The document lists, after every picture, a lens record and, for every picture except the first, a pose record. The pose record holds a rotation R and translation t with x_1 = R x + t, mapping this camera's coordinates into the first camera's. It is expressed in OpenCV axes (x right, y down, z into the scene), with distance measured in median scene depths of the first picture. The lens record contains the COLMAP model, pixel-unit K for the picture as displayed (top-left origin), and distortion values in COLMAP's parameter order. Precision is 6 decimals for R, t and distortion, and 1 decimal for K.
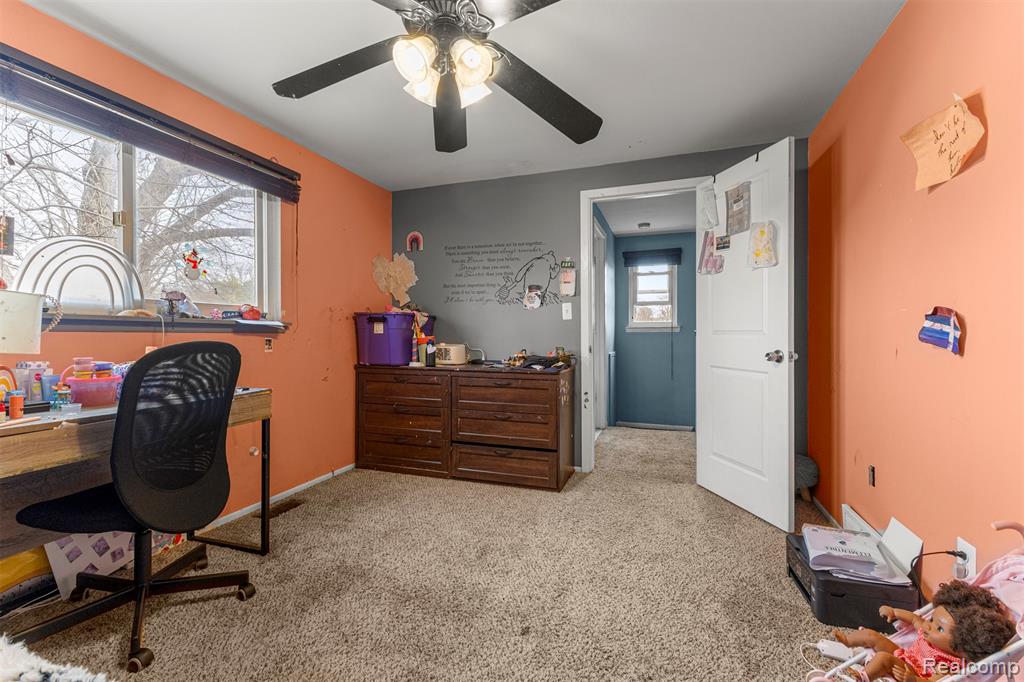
lens RADIAL K [[439.0, 0, 507.4], [0, 439.0, 326.0], [0, 0, 1]] dist [0.010294, -0.000668]
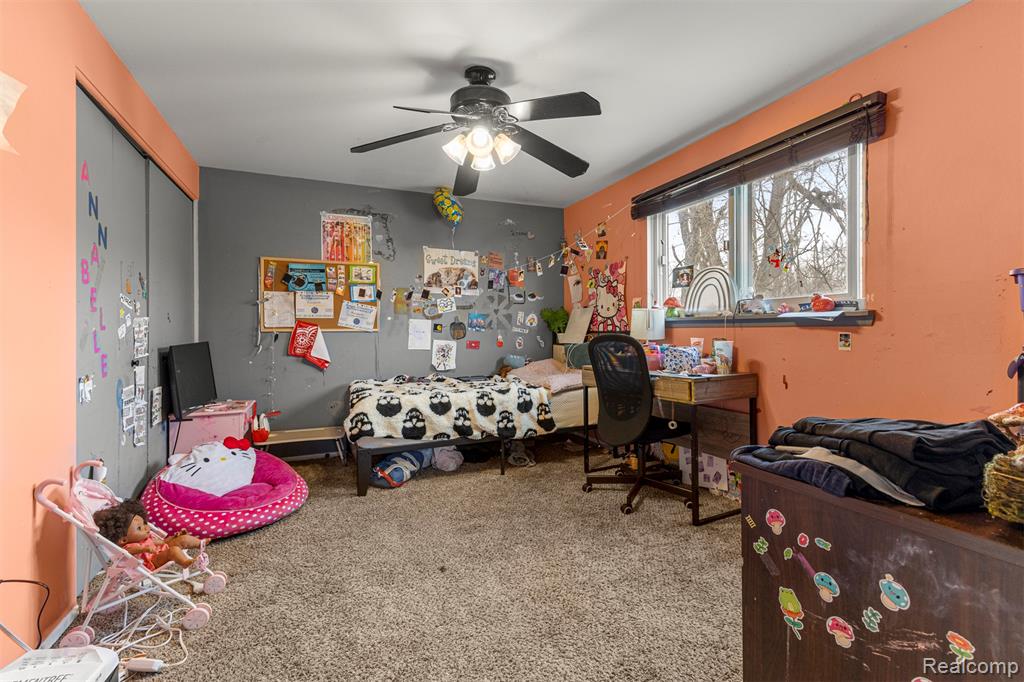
lens RADIAL K [[439.0, 0, 507.4], [0, 439.0, 326.0], [0, 0, 1]] dist [0.010294, -0.000668]
pose [[-0.730986, -0.002118, -0.682390, 0.489181], [0.019386, 0.999527, -0.023868, 0.025362], [0.682118, -0.030676, -0.730599, 1.295835]]
